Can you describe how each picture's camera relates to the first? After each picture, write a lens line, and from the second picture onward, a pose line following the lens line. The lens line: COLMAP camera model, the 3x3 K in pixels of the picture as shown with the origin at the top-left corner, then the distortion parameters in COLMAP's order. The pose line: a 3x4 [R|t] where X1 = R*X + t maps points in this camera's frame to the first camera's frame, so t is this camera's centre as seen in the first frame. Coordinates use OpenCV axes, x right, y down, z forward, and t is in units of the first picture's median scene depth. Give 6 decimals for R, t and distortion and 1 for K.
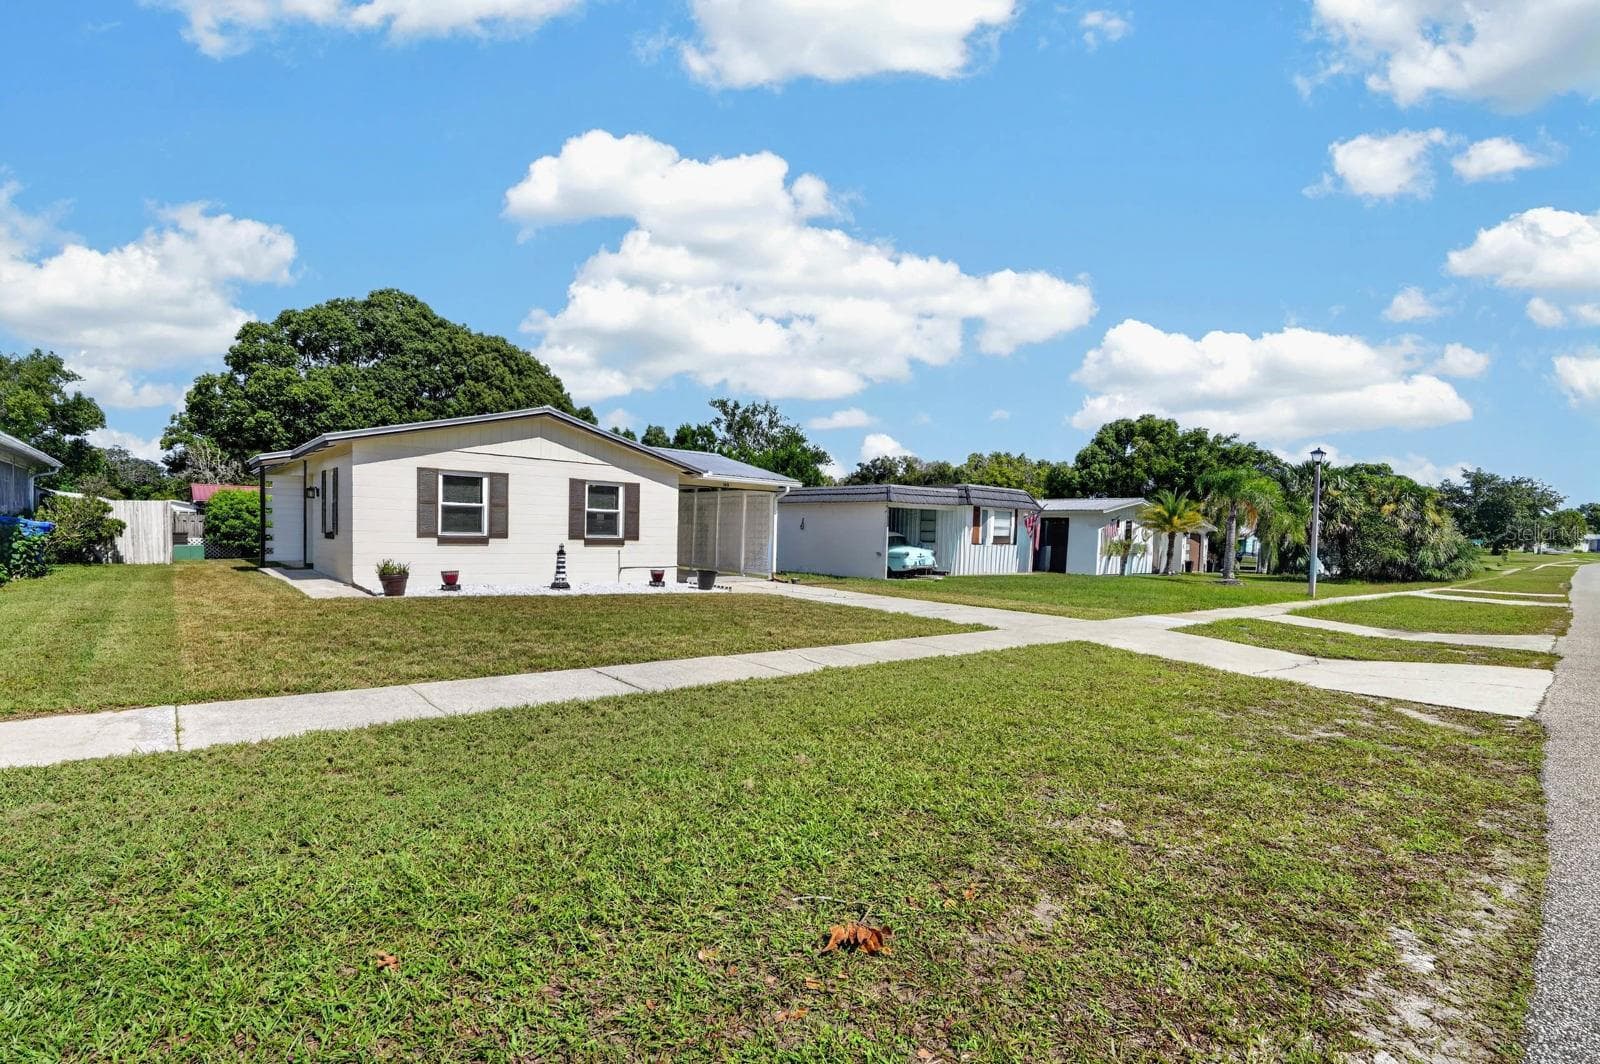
lens RADIAL K [[711.6, 0, 804.6], [0, 711.6, 556.4], [0, 0, 1]] dist [-0.006448, -0.000129]
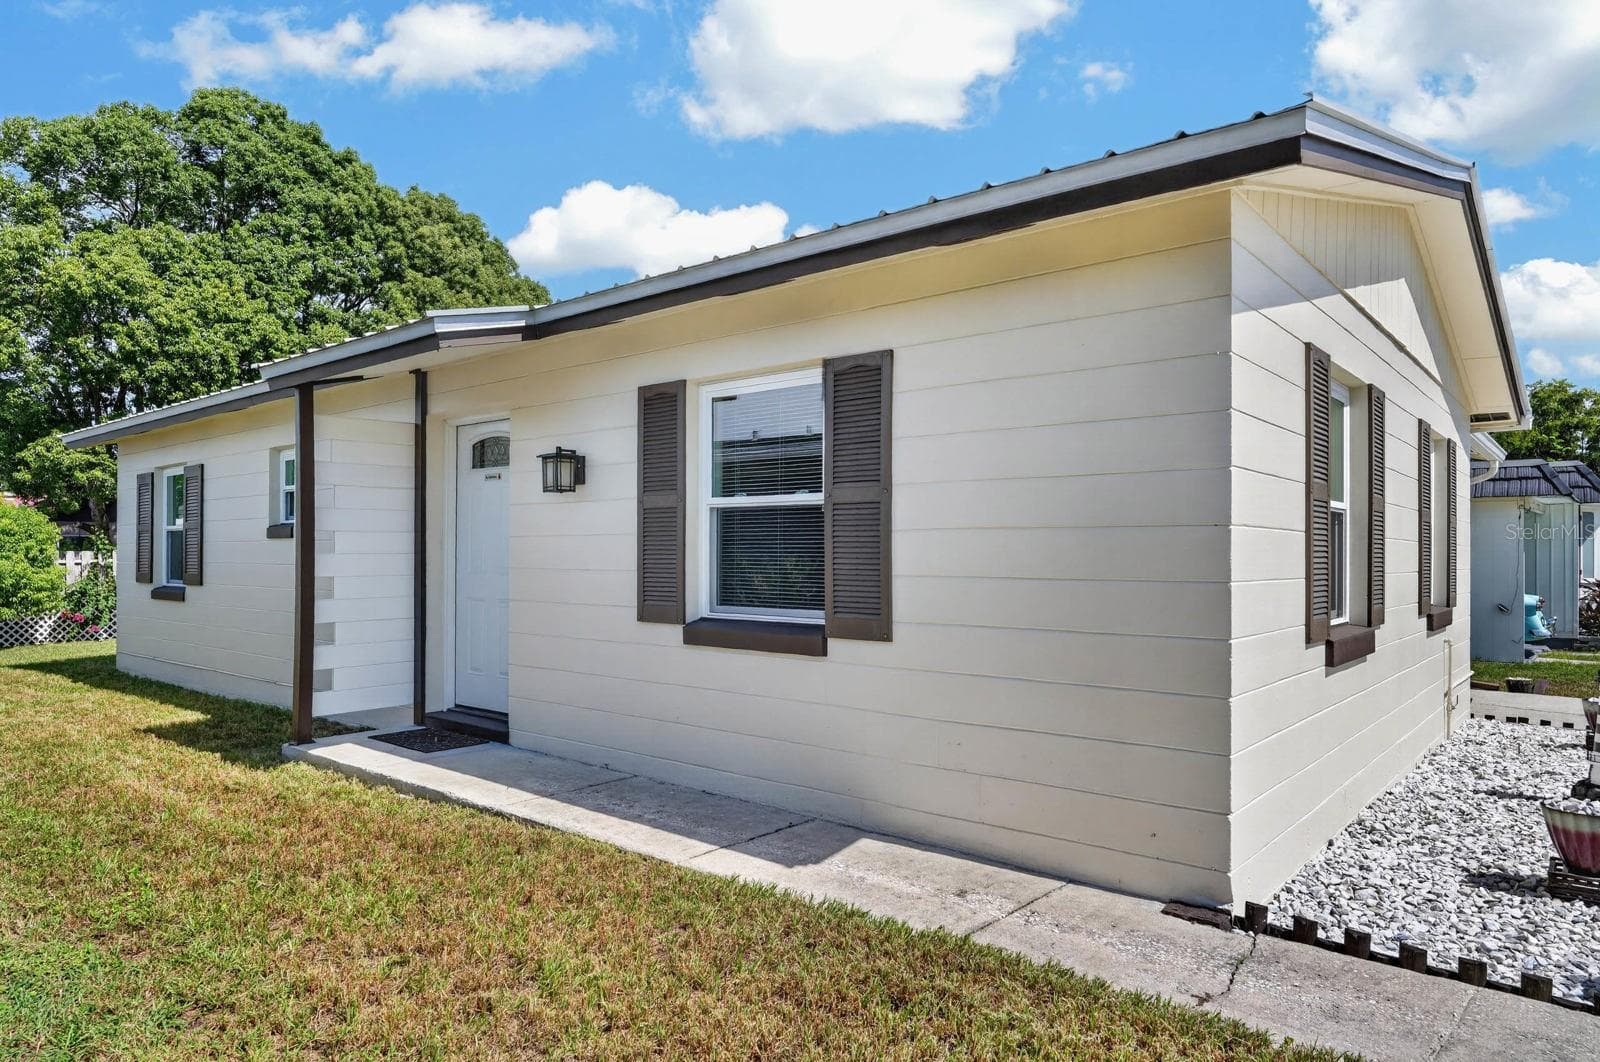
lens RADIAL K [[992.2, 0, 785.0], [0, 992.2, 549.3], [0, 0, 1]] dist [0.006132, 0.002572]
pose [[0.992481, -0.021198, 0.120549, -0.551610], [0.025673, 0.999033, -0.035689, -0.037402], [-0.119676, 0.038515, 0.992066, 0.516350]]
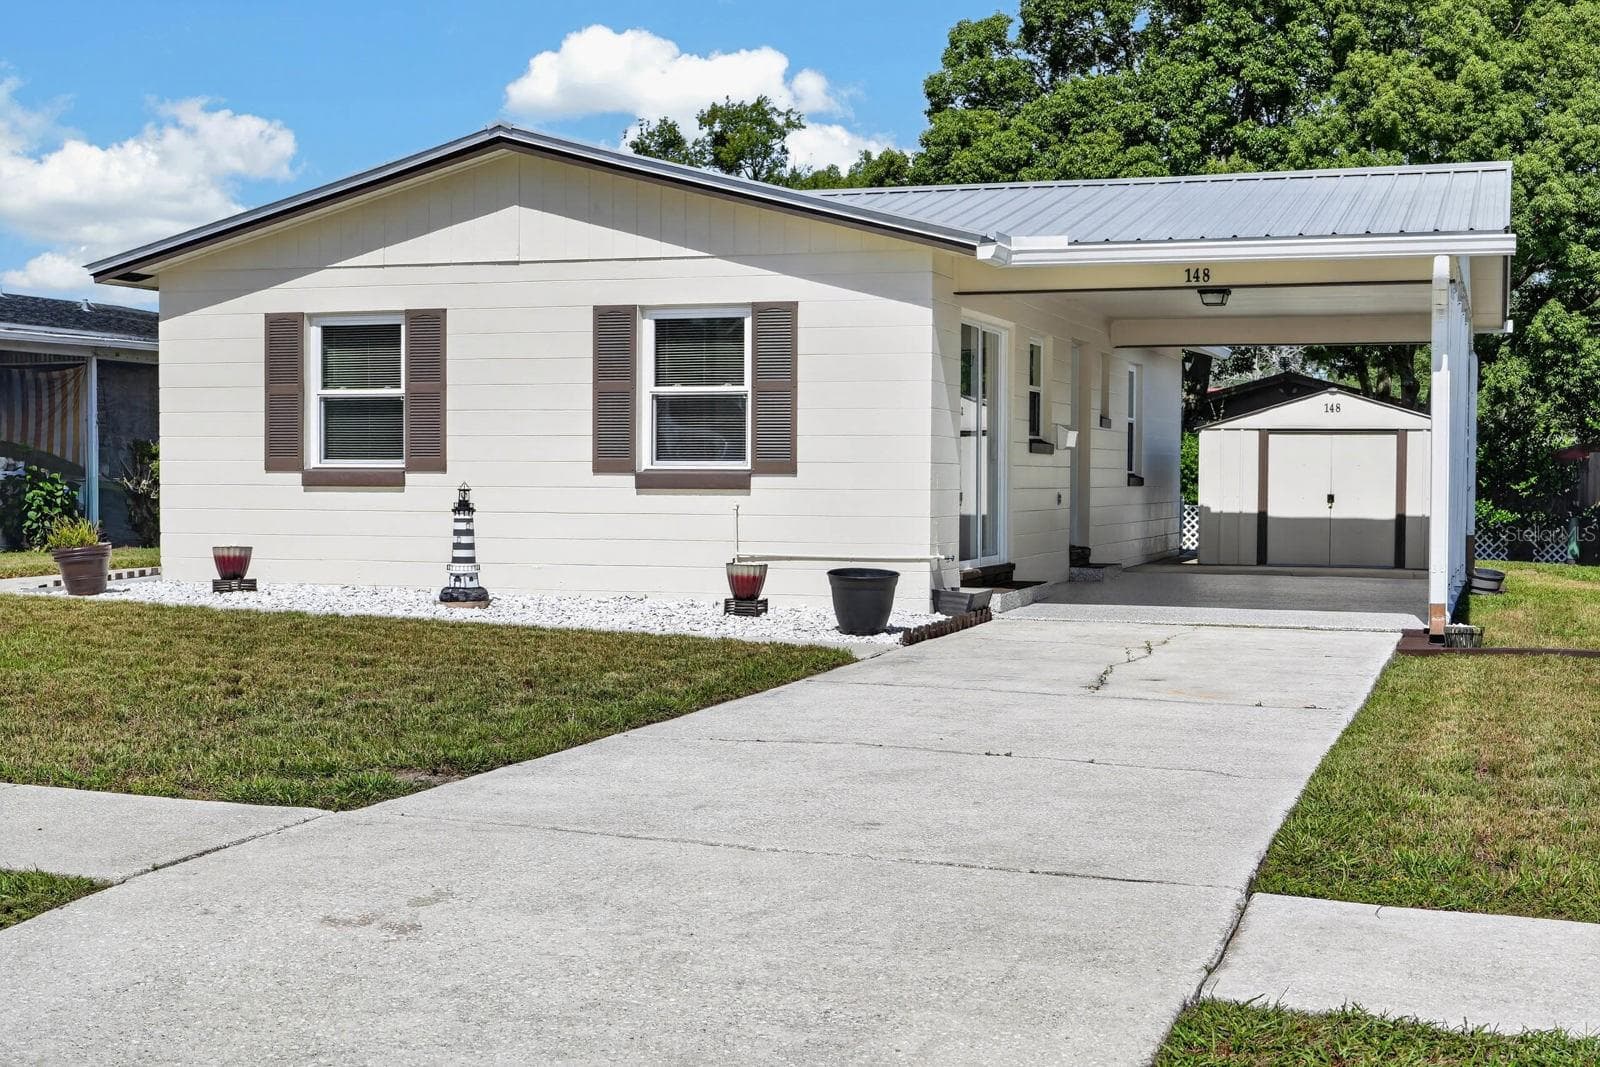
lens RADIAL K [[2078.6, 0, 800.0], [0, 2078.6, 533.5], [0, 0, 1]] dist [0.017828, -0.011195]
pose [[0.480106, 0.002619, -0.877206, 0.548178], [-0.022550, 0.999702, -0.009357, 0.011555], [0.876921, 0.024273, 0.480022, 0.491875]]
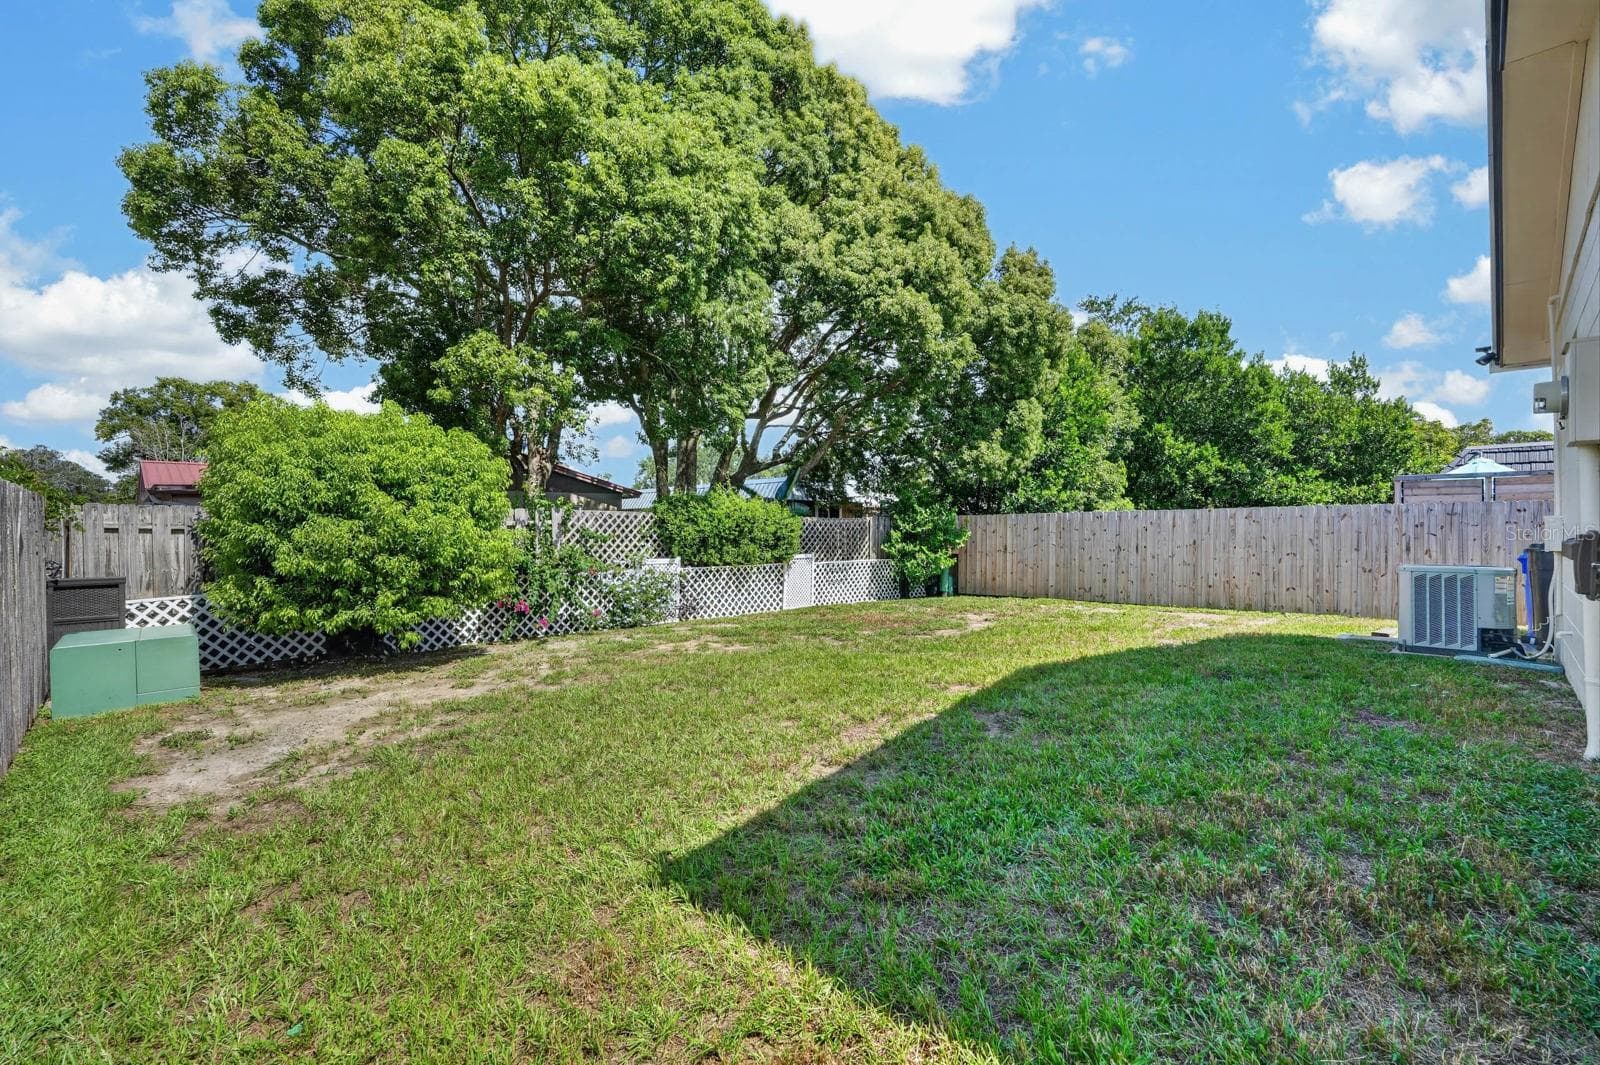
lens RADIAL K [[699.5, 0, 800.0], [0, 699.5, 532.5], [0, 0, 1]] dist [-0.004560, 0.000074]
pose [[0.998518, -0.032818, 0.043410, -0.978467], [0.034037, 0.999038, -0.027644, -0.052767], [-0.042461, 0.029081, 0.998675, 1.132274]]
